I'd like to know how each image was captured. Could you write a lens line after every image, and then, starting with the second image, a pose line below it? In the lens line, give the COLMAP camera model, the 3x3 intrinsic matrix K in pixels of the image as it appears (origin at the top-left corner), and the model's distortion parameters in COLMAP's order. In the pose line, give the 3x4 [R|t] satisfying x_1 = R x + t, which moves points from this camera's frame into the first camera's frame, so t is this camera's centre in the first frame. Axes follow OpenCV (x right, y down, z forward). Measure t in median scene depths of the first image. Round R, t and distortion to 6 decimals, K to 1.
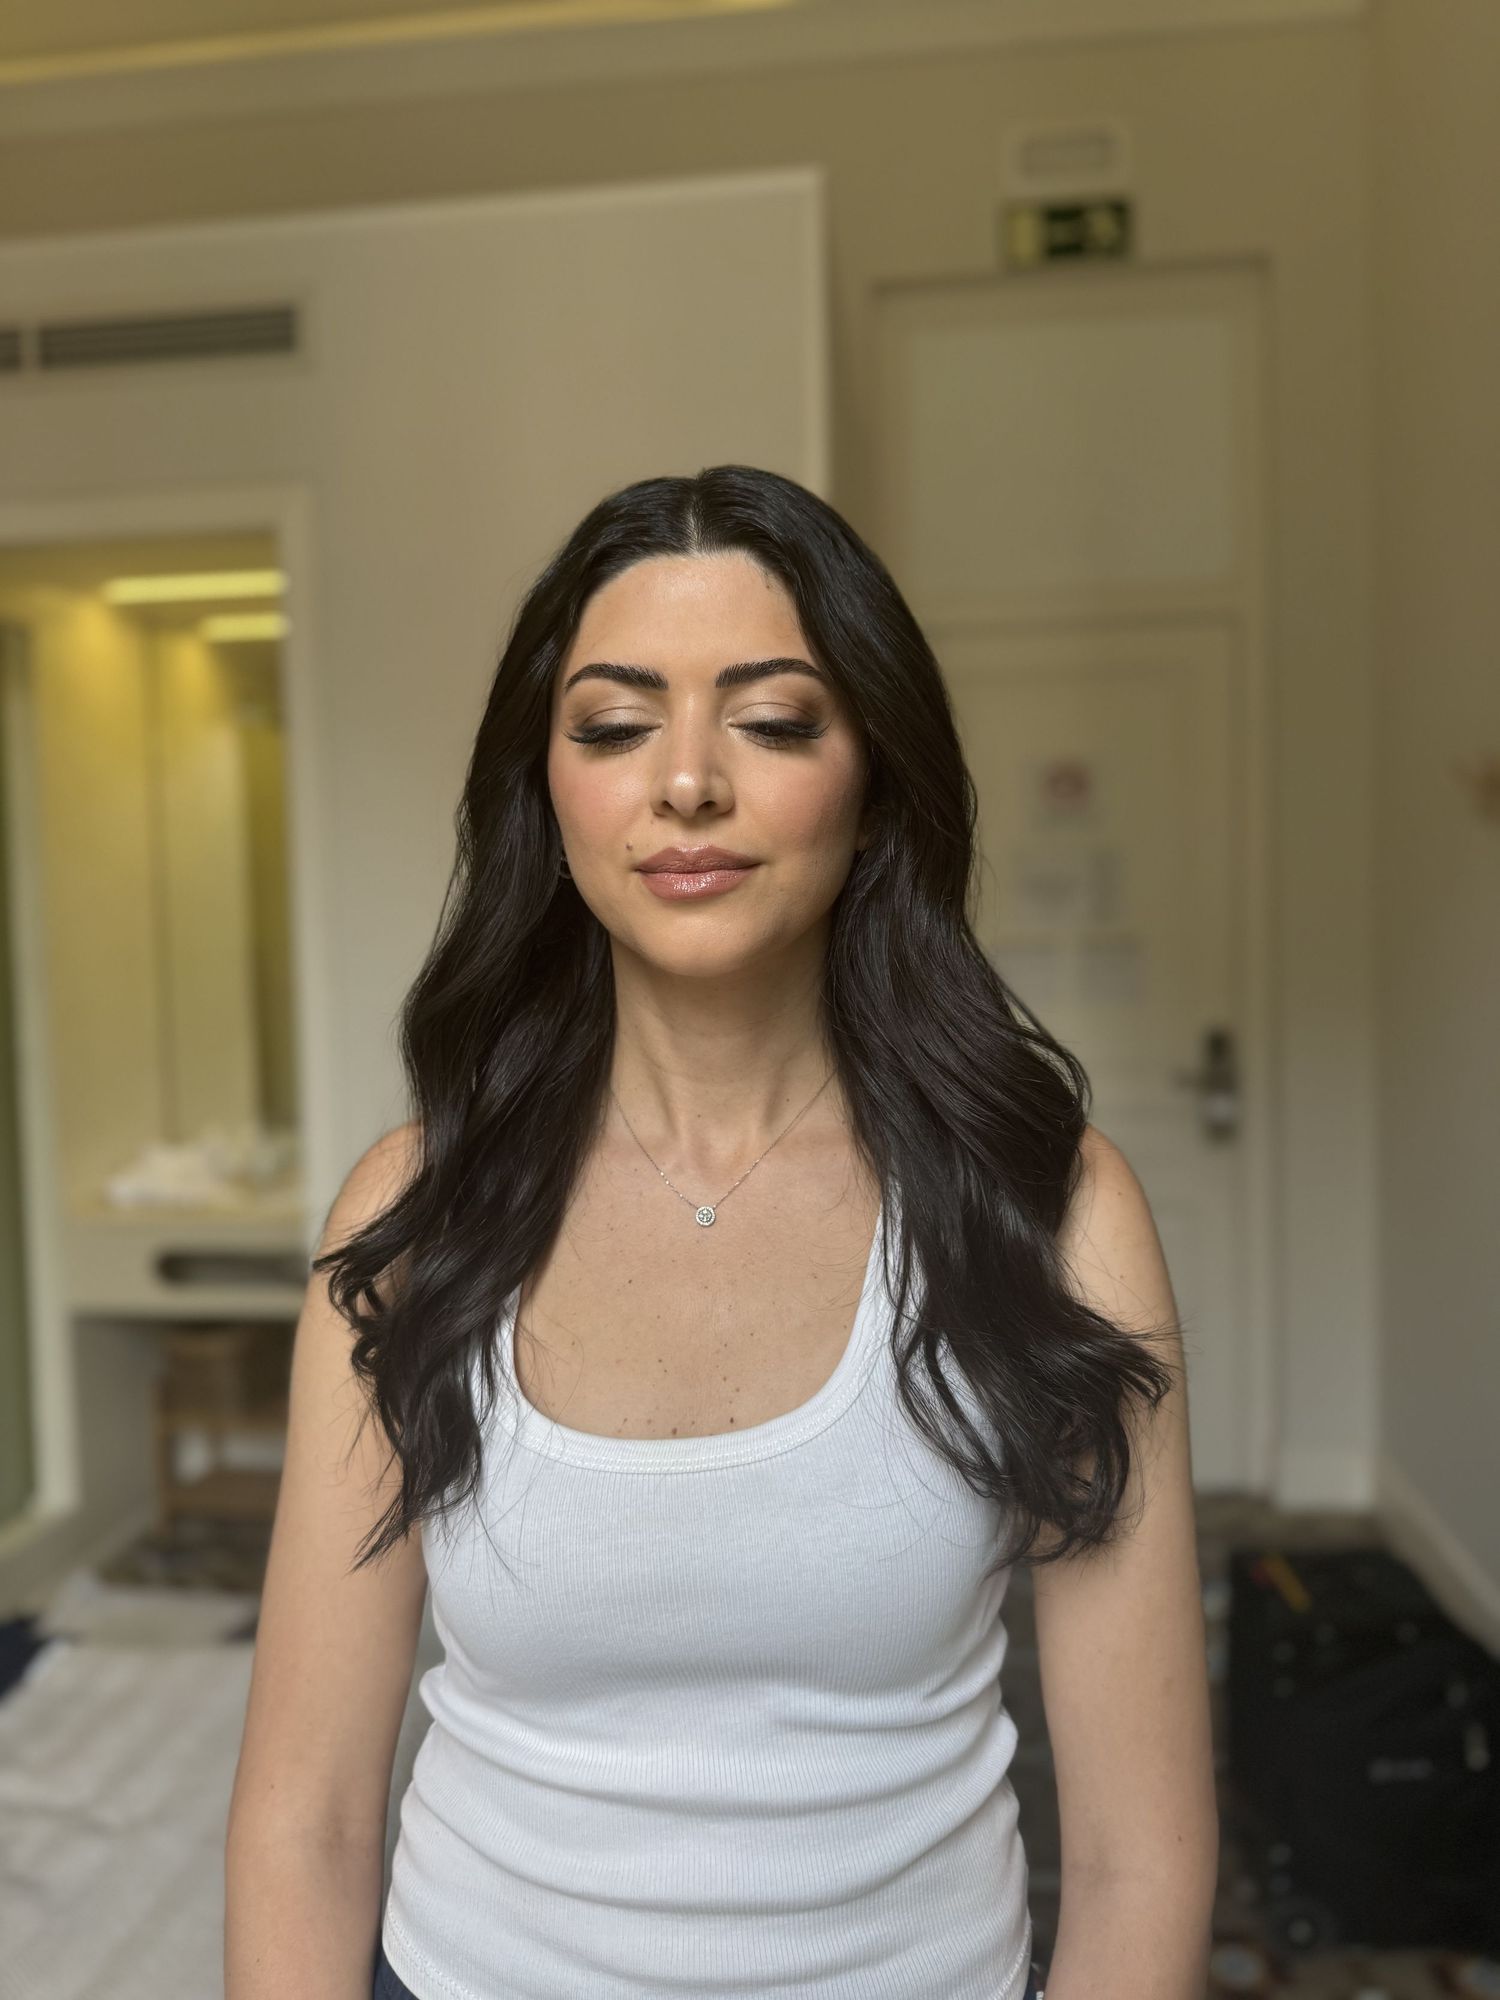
lens RADIAL K [[1451.4, 0, 750.0], [0, 1451.4, 1000.0], [0, 0, 1]] dist [0.026916, -0.002308]
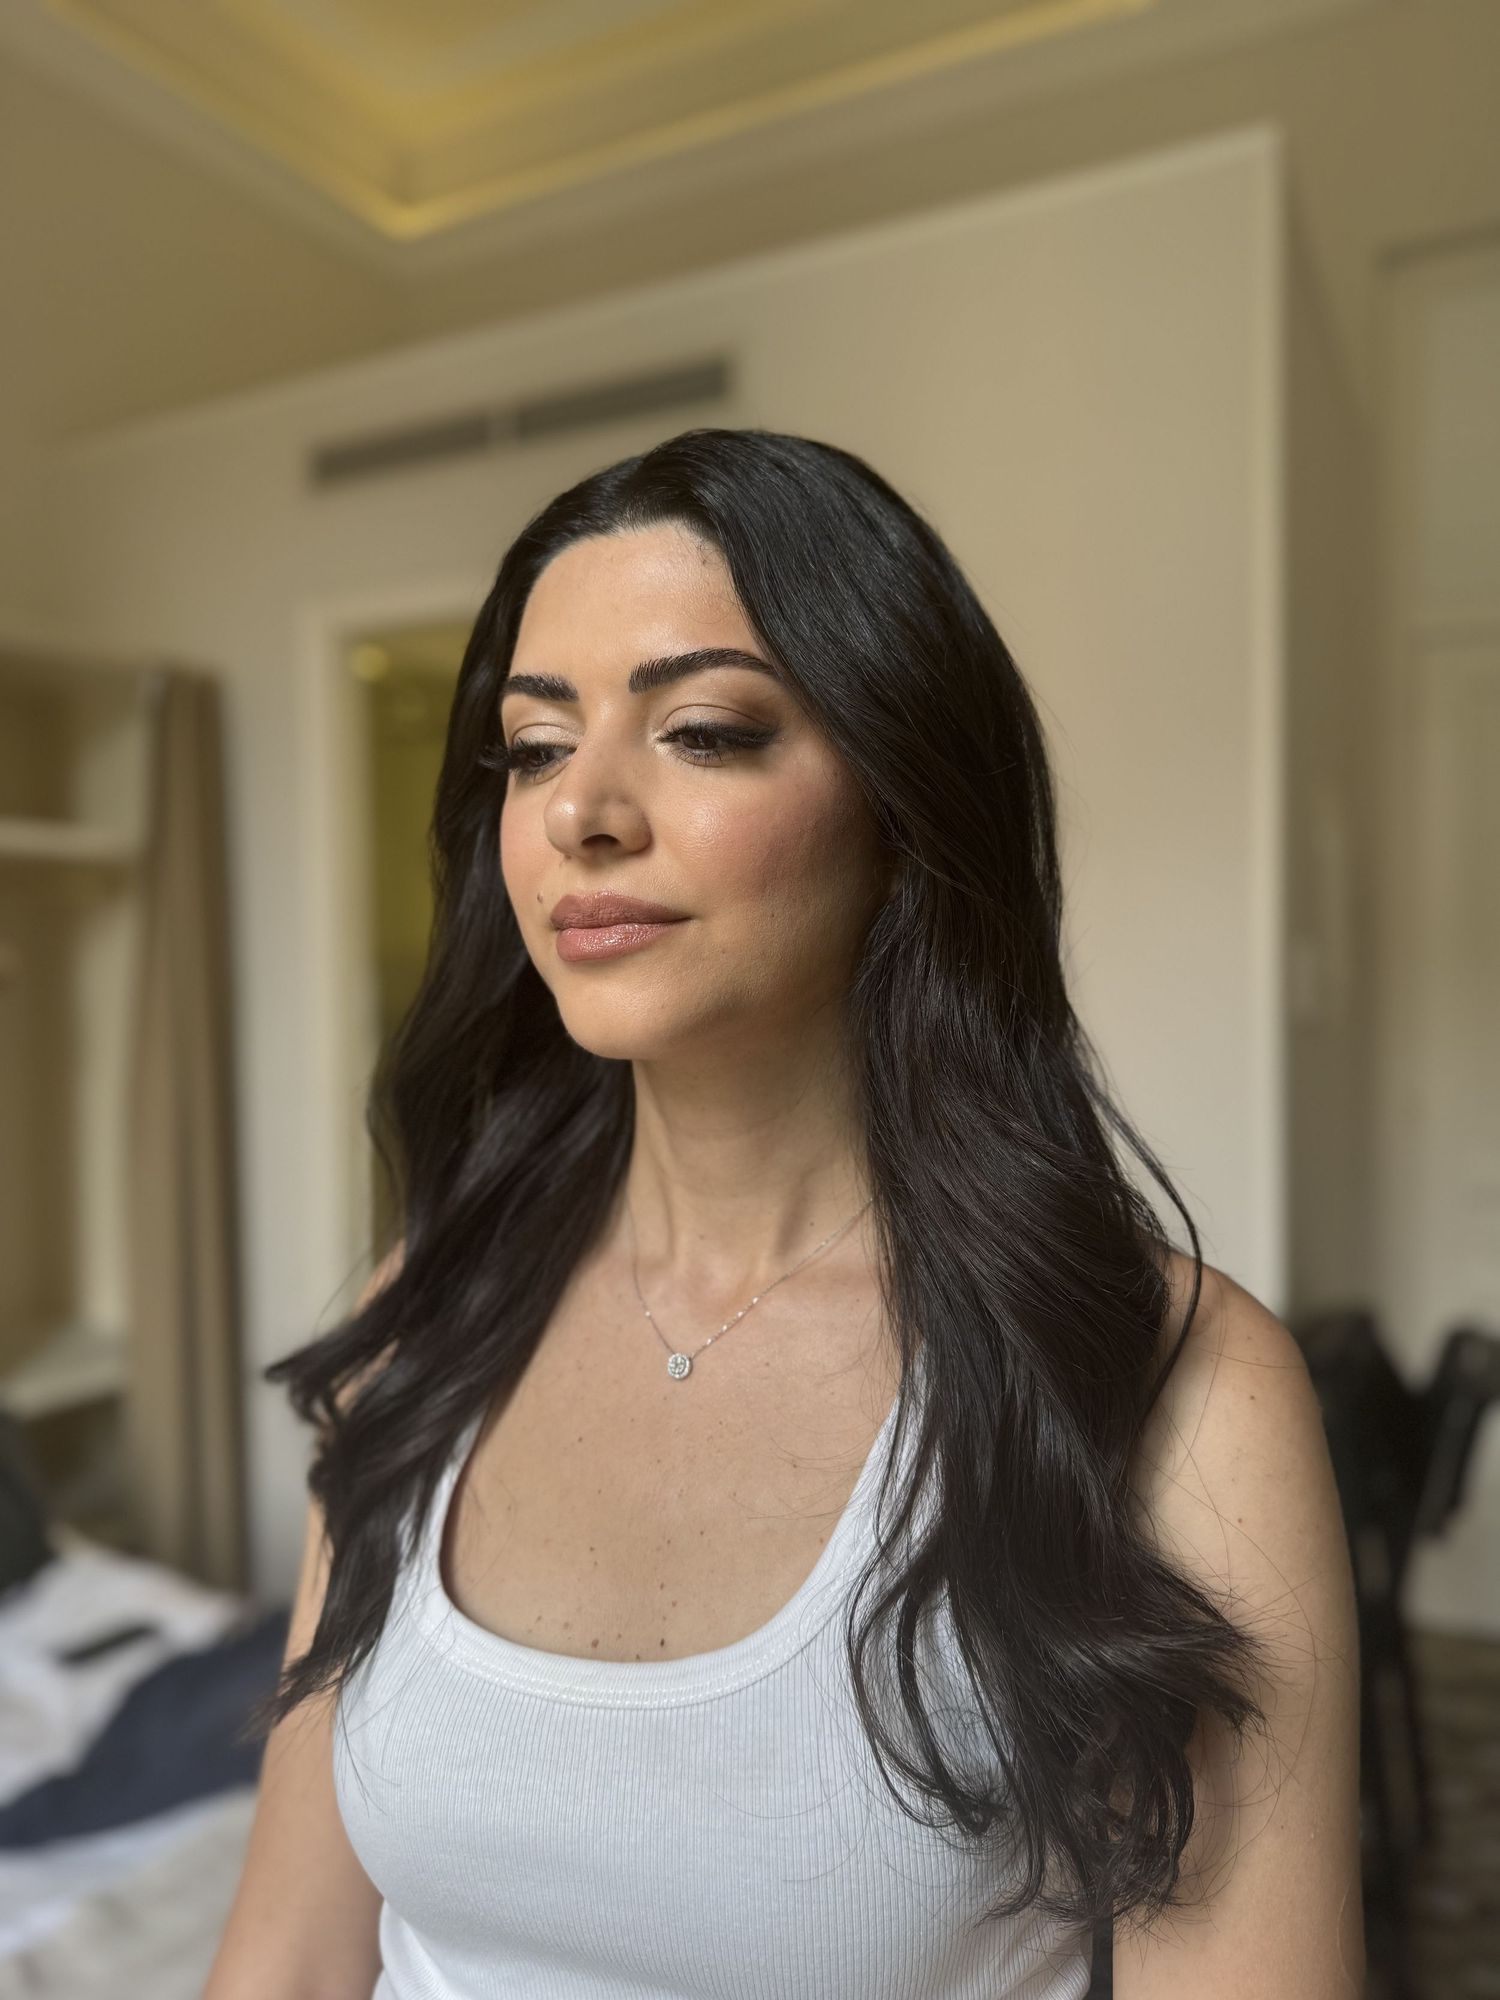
lens RADIAL K [[1451.4, 0, 750.0], [0, 1451.4, 1000.0], [0, 0, 1]] dist [0.026916, -0.002308]
pose [[0.910835, 0.014371, -0.412521, 0.349307], [-0.036417, 0.998294, -0.045632, -0.015359], [0.411161, 0.056586, 0.909805, 0.311779]]
